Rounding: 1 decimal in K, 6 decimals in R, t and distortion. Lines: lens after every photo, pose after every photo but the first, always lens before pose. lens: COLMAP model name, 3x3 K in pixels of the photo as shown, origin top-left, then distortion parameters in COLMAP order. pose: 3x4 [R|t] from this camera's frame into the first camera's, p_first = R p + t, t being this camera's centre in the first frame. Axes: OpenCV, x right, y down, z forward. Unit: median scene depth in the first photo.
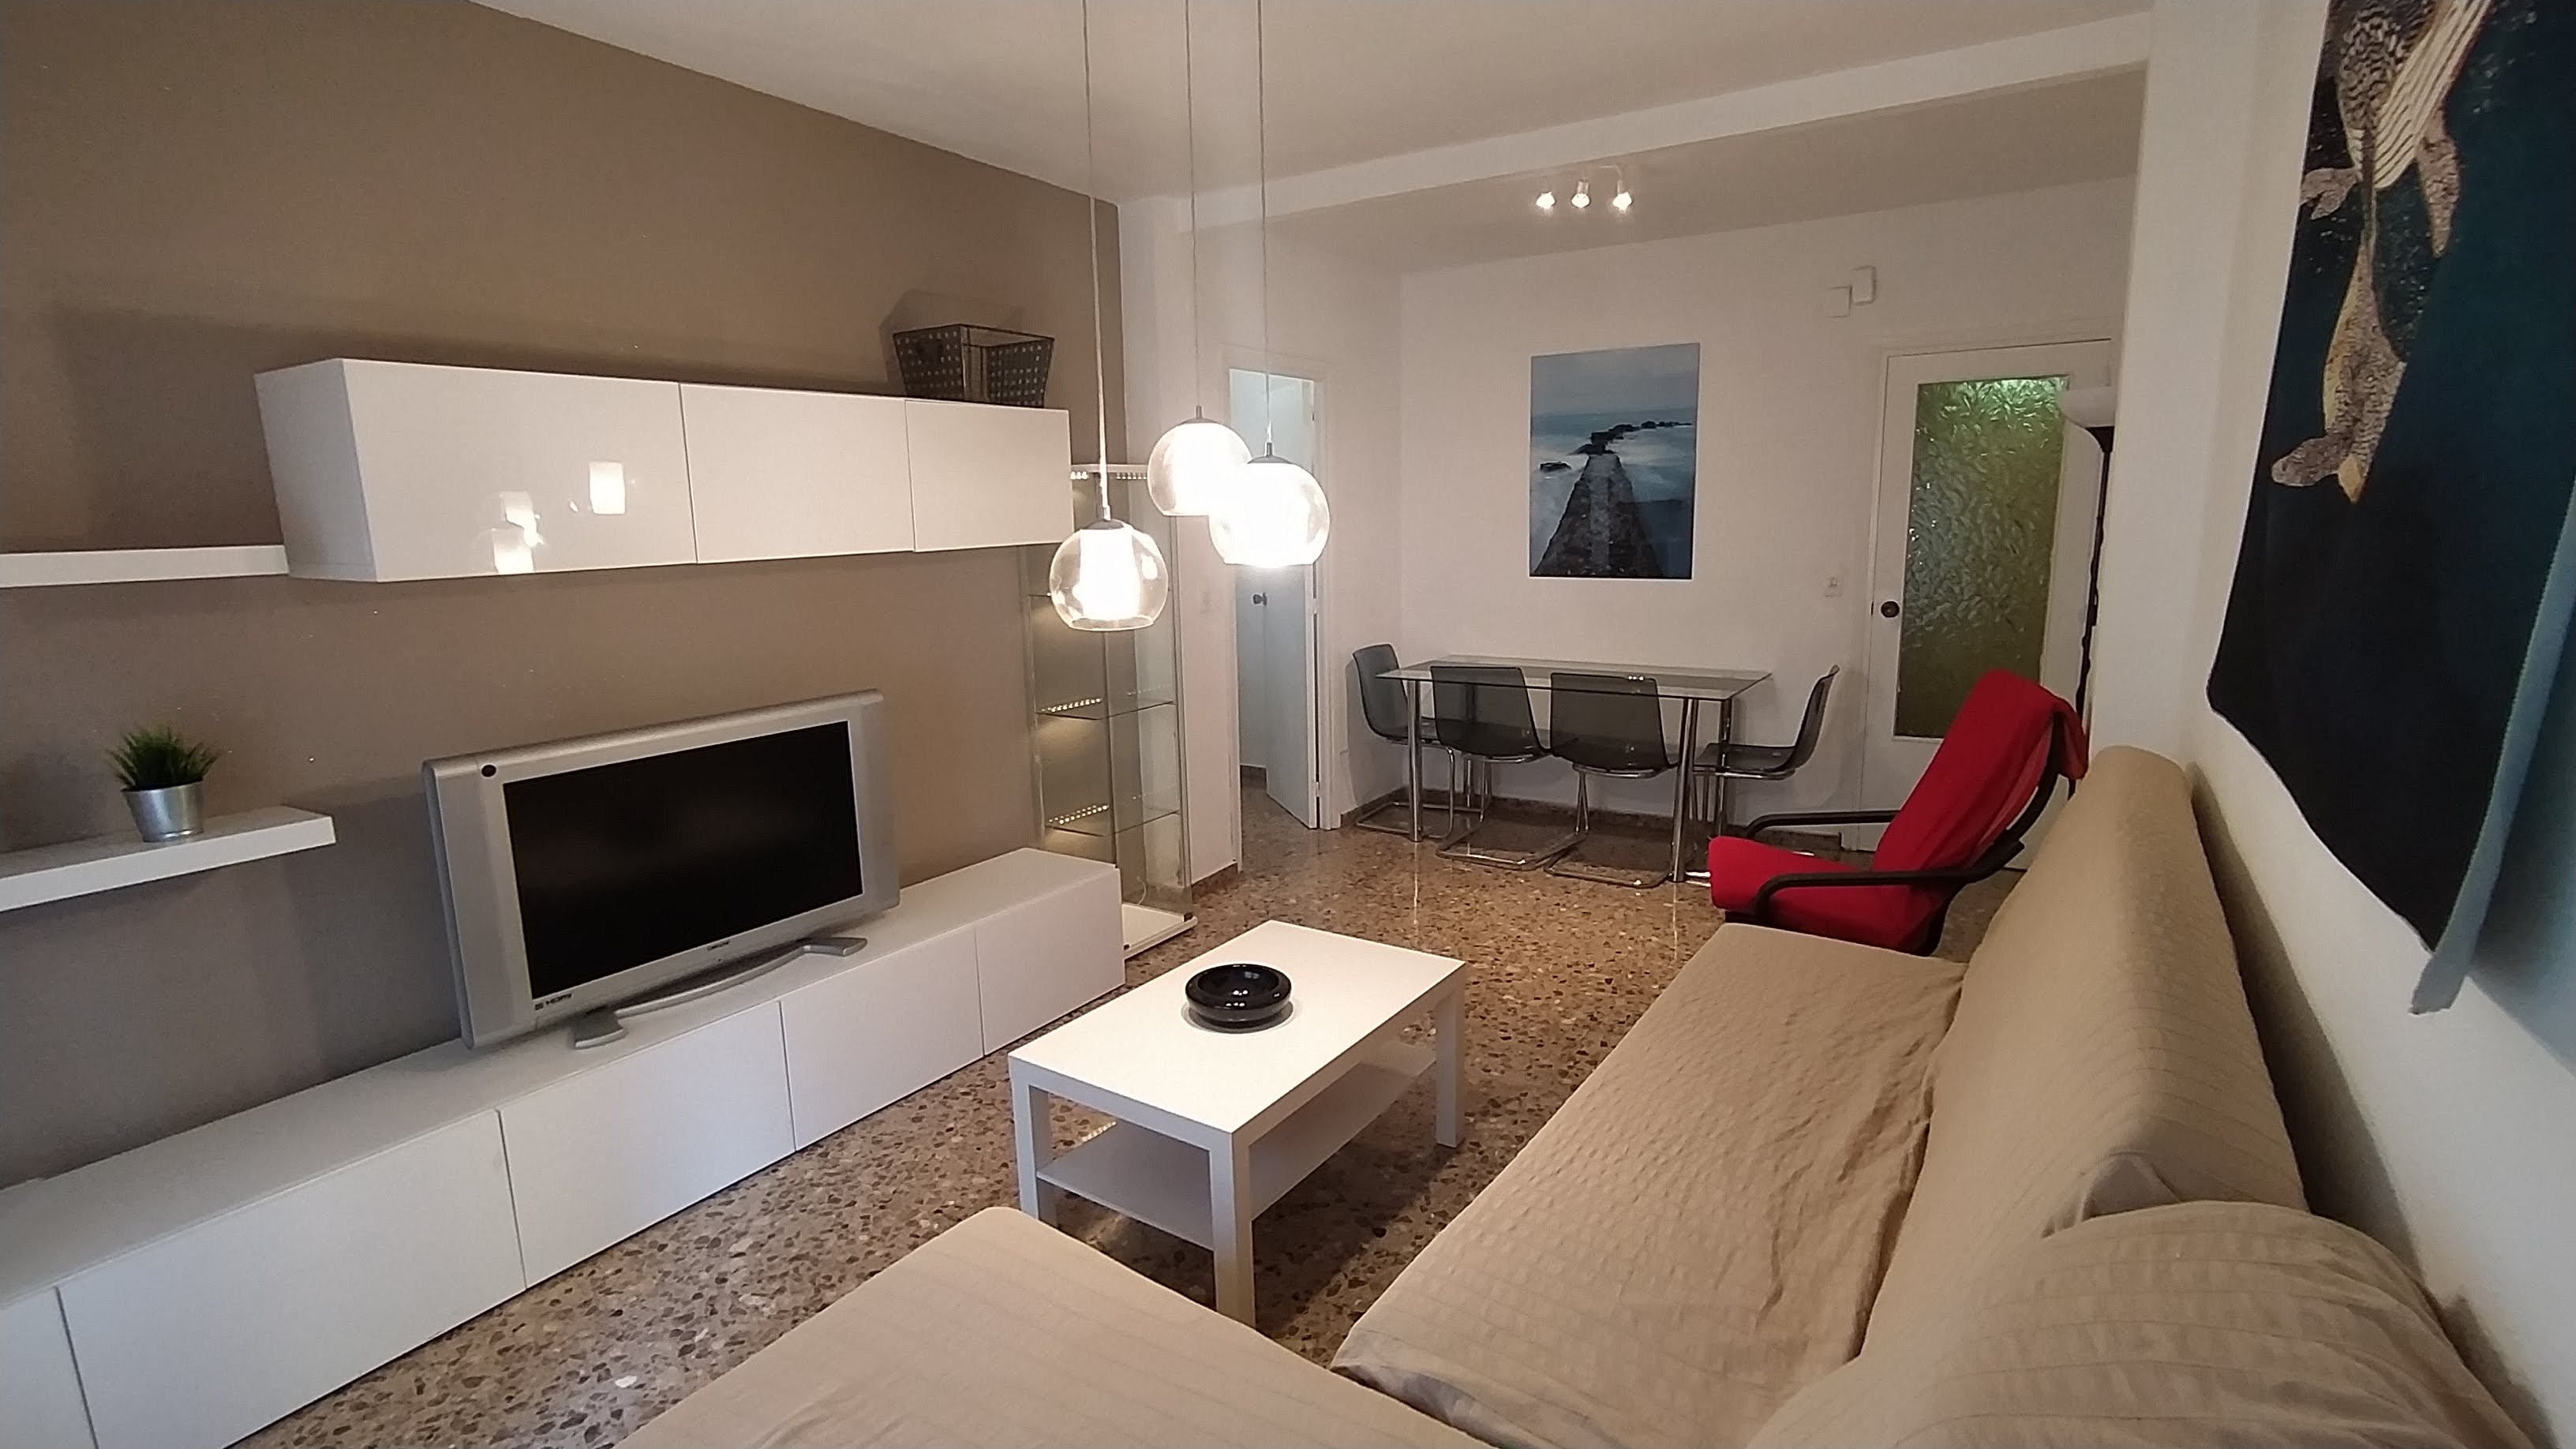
lens RADIAL K [[1191.0, 0, 1284.9], [0, 1191.0, 723.6], [0, 0, 1]] dist [-0.037041, 0.023125]
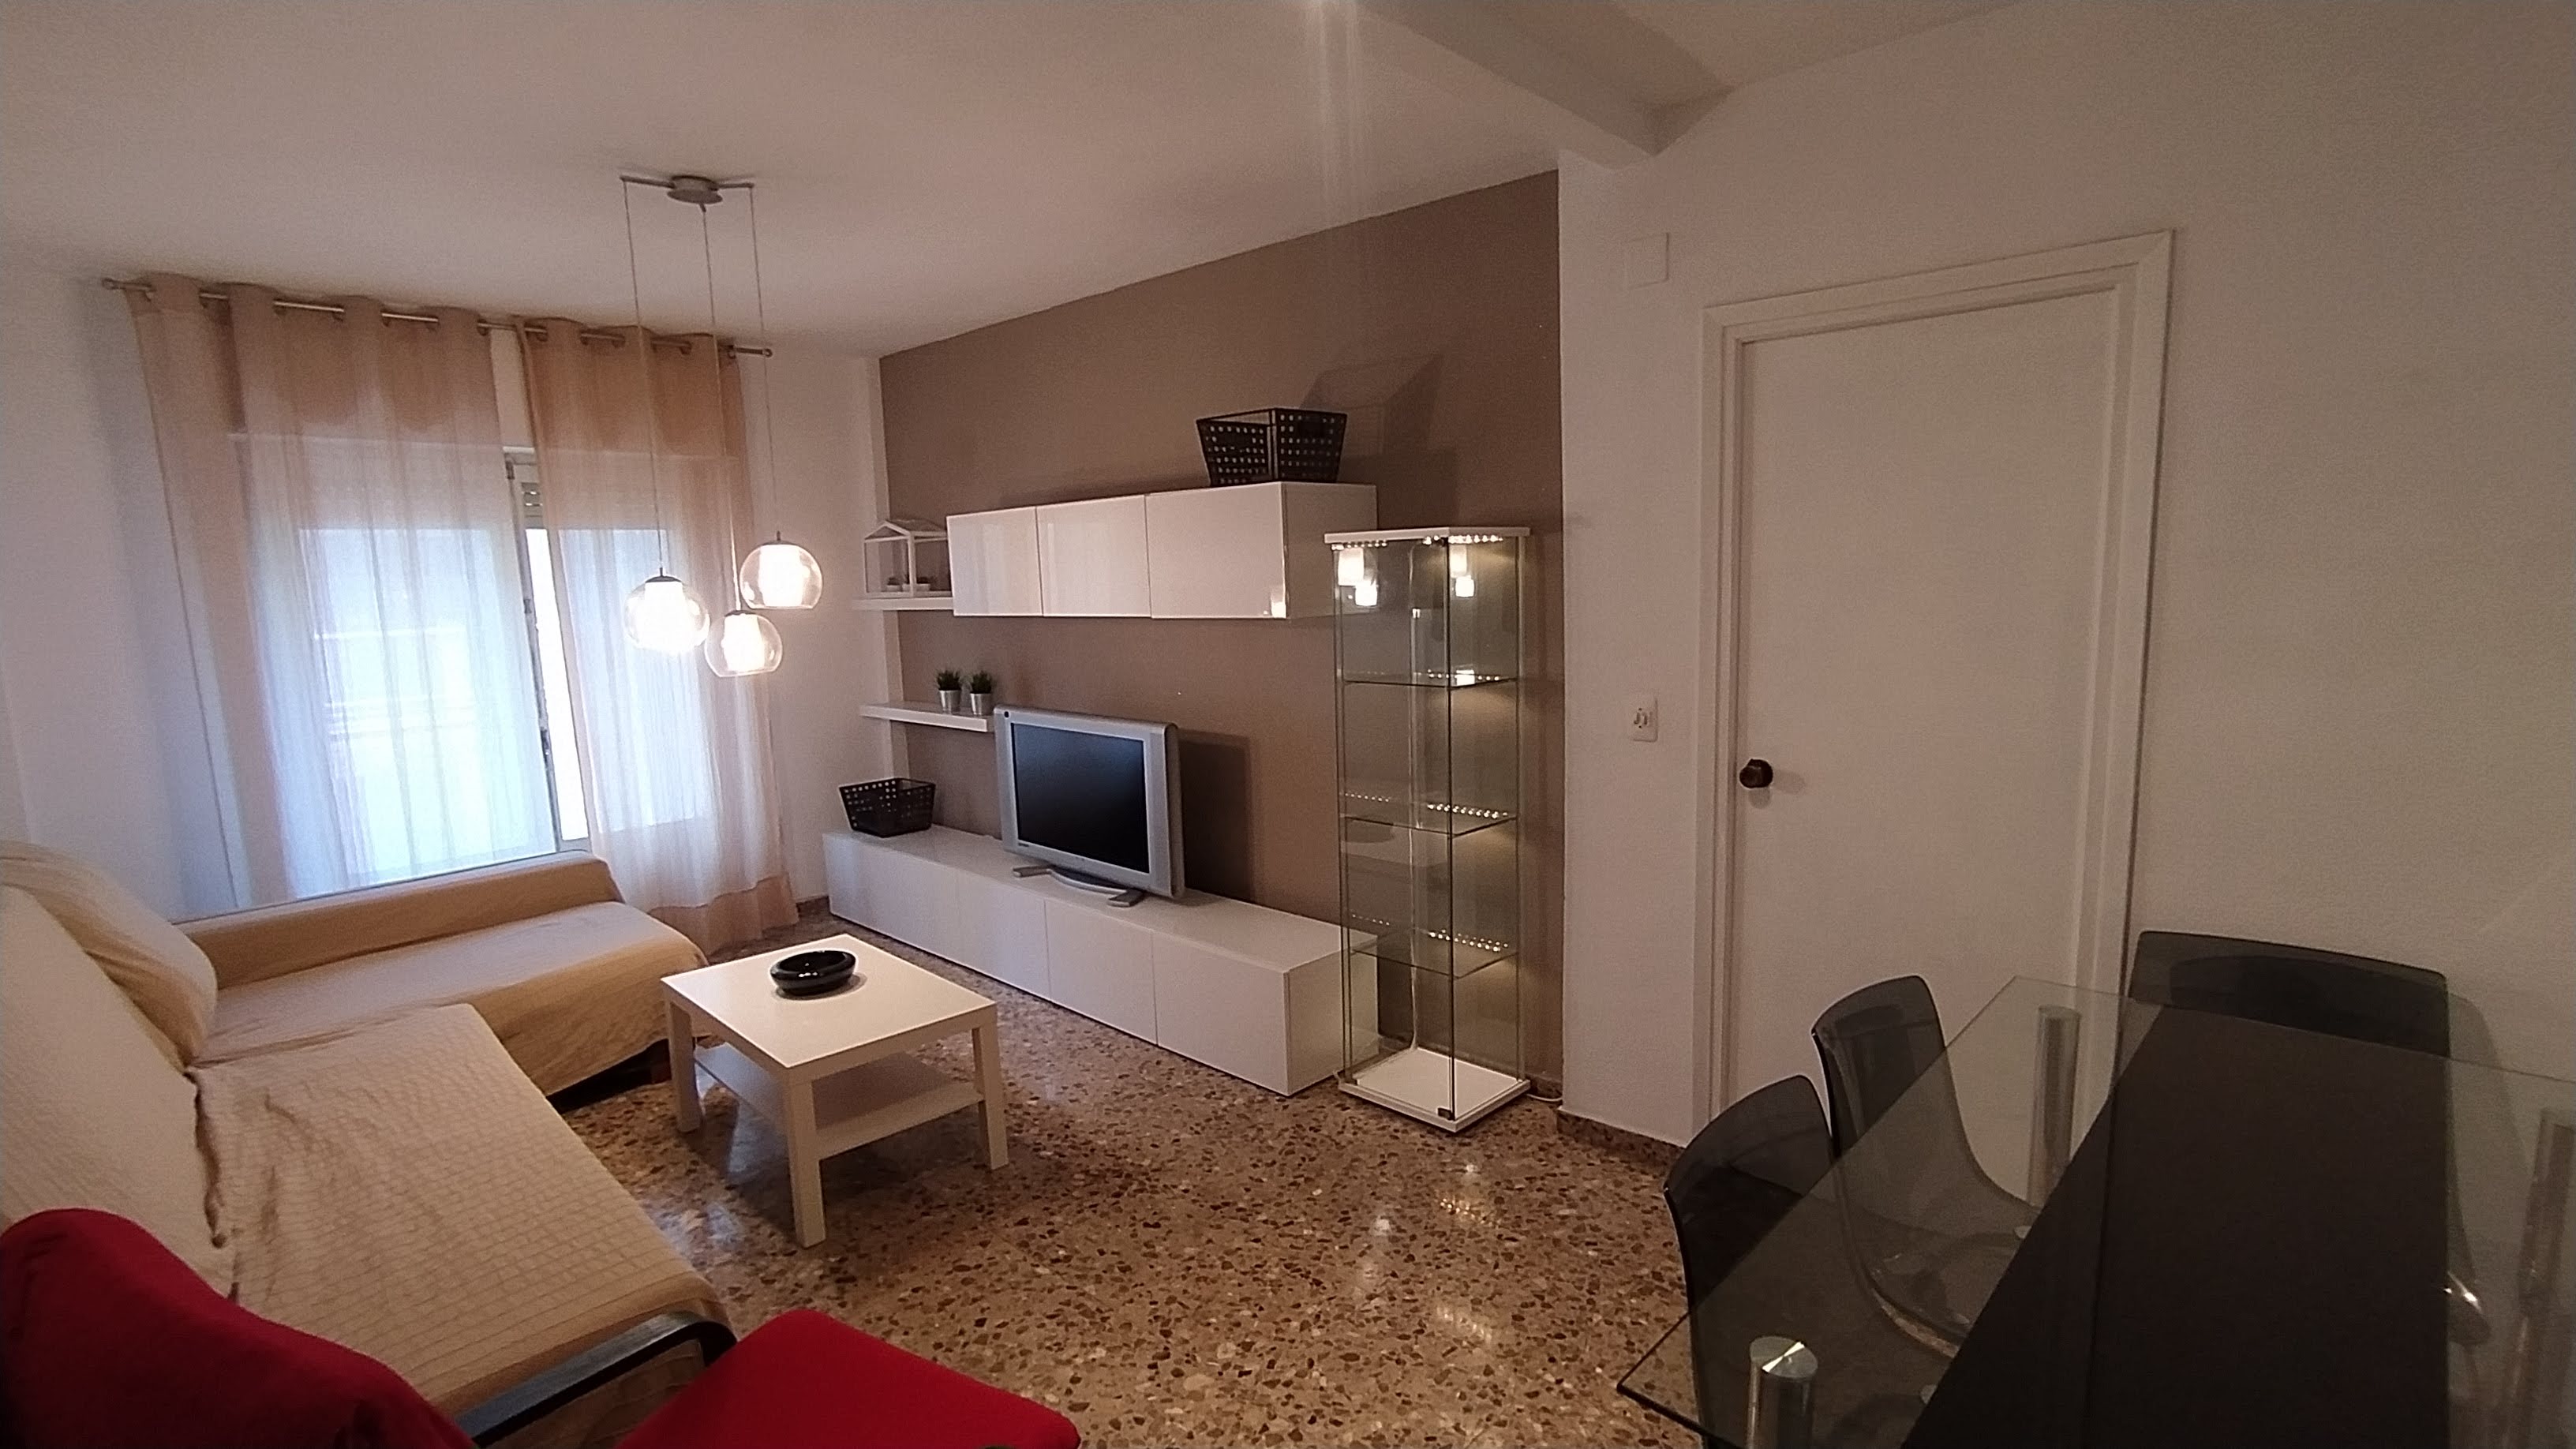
lens RADIAL K [[1191.0, 0, 1284.9], [0, 1191.0, 723.6], [0, 0, 1]] dist [-0.037041, 0.023125]
pose [[-0.182924, 0.158531, -0.970261, 1.020510], [-0.140748, 0.972524, 0.185436, -0.332430], [0.973000, 0.170483, -0.155585, 1.561145]]
